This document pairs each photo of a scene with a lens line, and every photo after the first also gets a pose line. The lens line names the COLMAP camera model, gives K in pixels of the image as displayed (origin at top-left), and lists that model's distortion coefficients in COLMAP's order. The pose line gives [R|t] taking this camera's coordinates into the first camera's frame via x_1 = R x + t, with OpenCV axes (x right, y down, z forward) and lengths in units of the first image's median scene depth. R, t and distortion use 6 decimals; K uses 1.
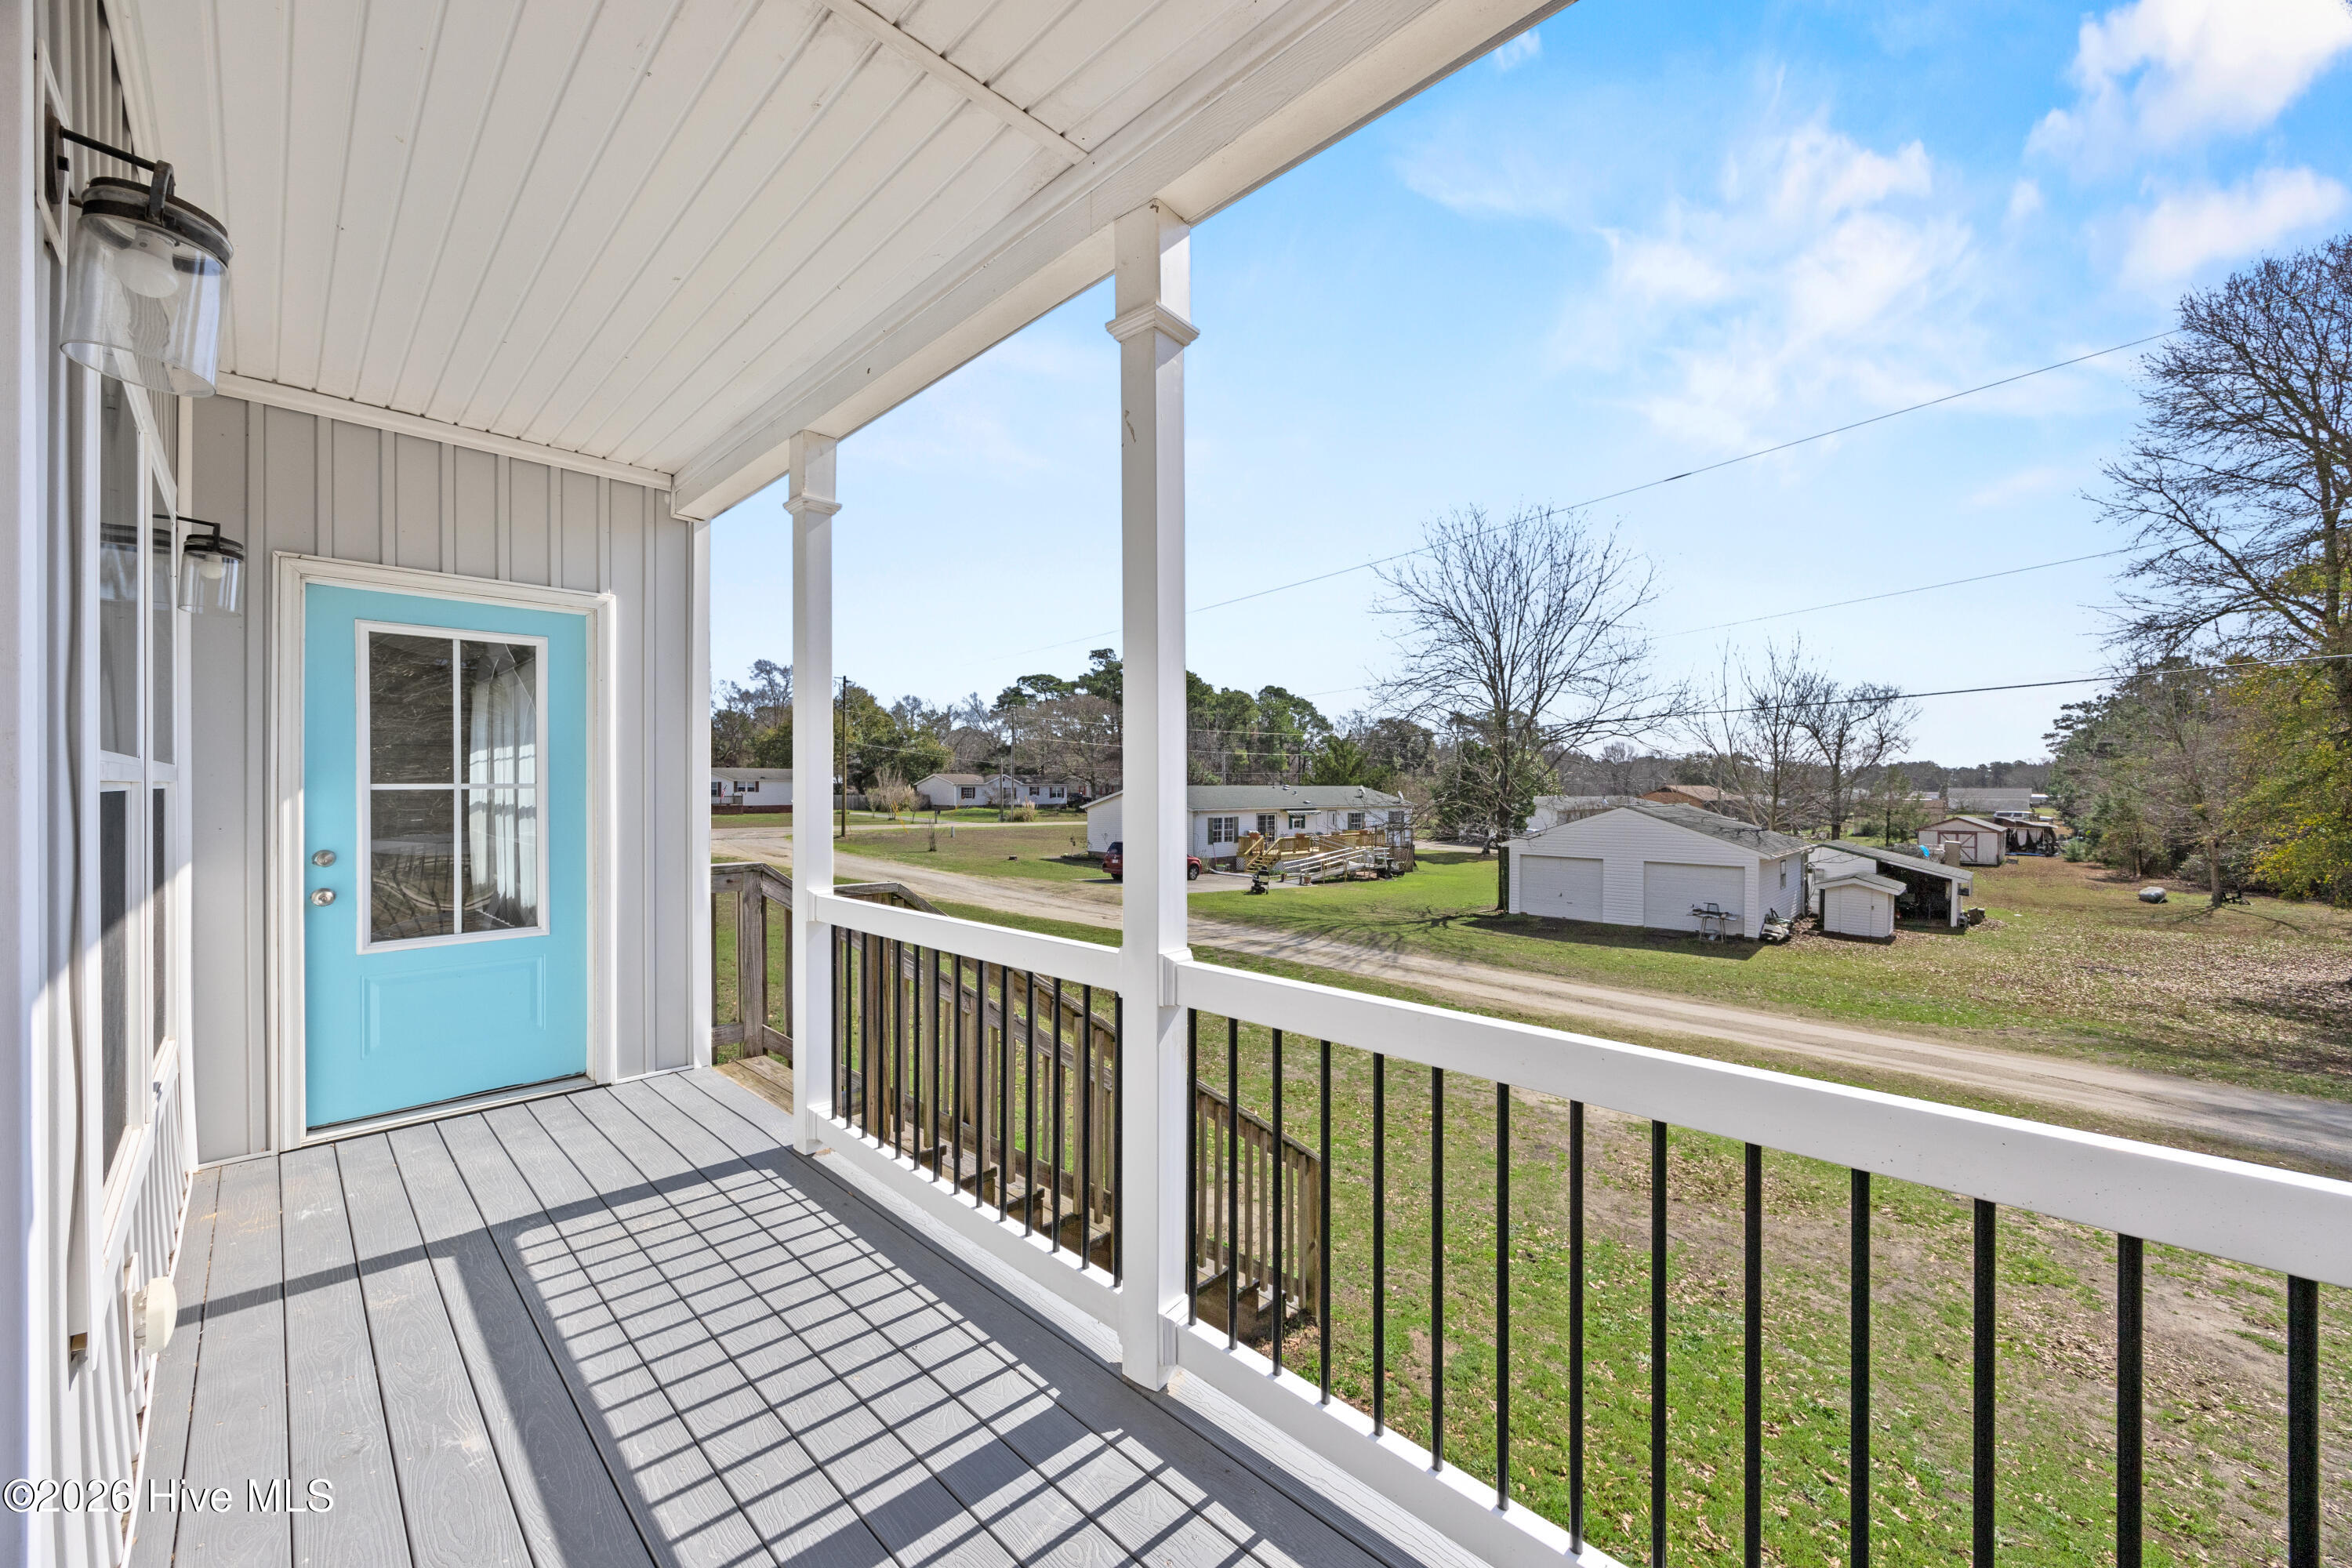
lens RADIAL K [[893.8, 0, 1160.5], [0, 893.8, 785.3], [0, 0, 1]] dist [0.000124, -0.000045]
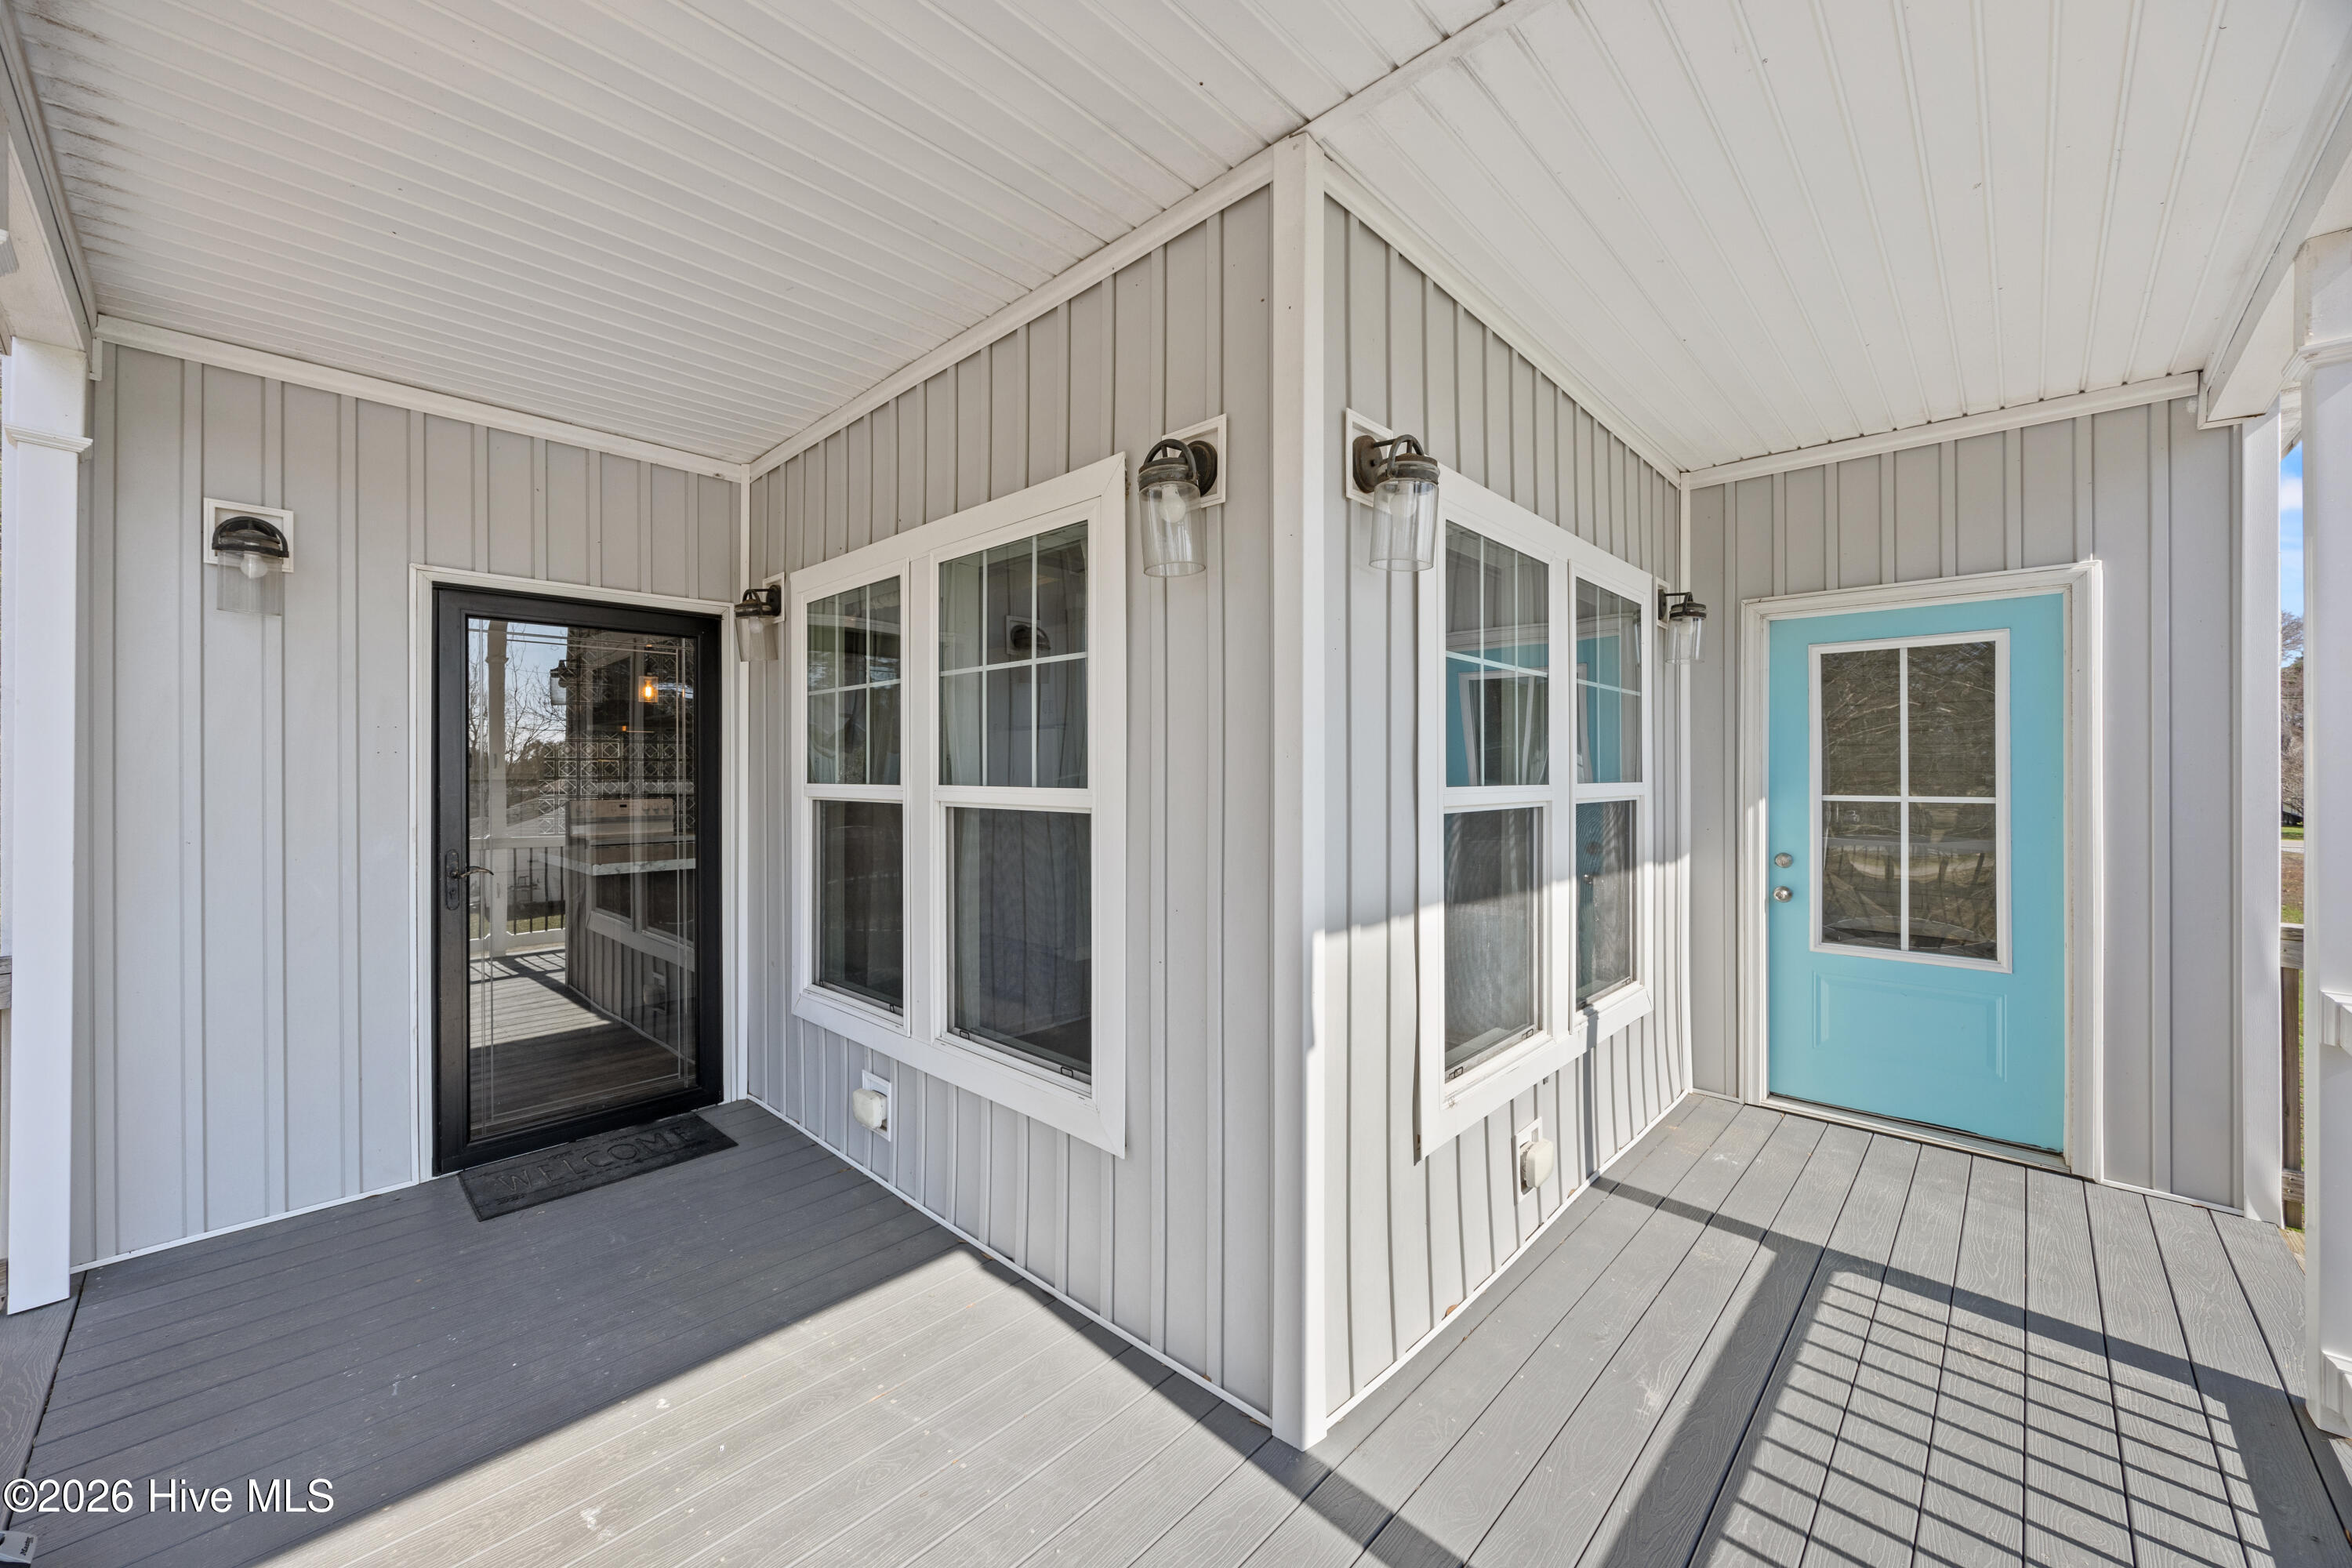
lens RADIAL K [[893.8, 0, 1160.5], [0, 893.8, 771.7], [0, 0, 1]] dist [0.000124, -0.000045]
pose [[0.018122, 0.000952, -0.999835, 0.188570], [-0.002884, 0.999995, 0.000900, -0.029965], [0.999832, 0.002867, 0.018125, 0.191995]]
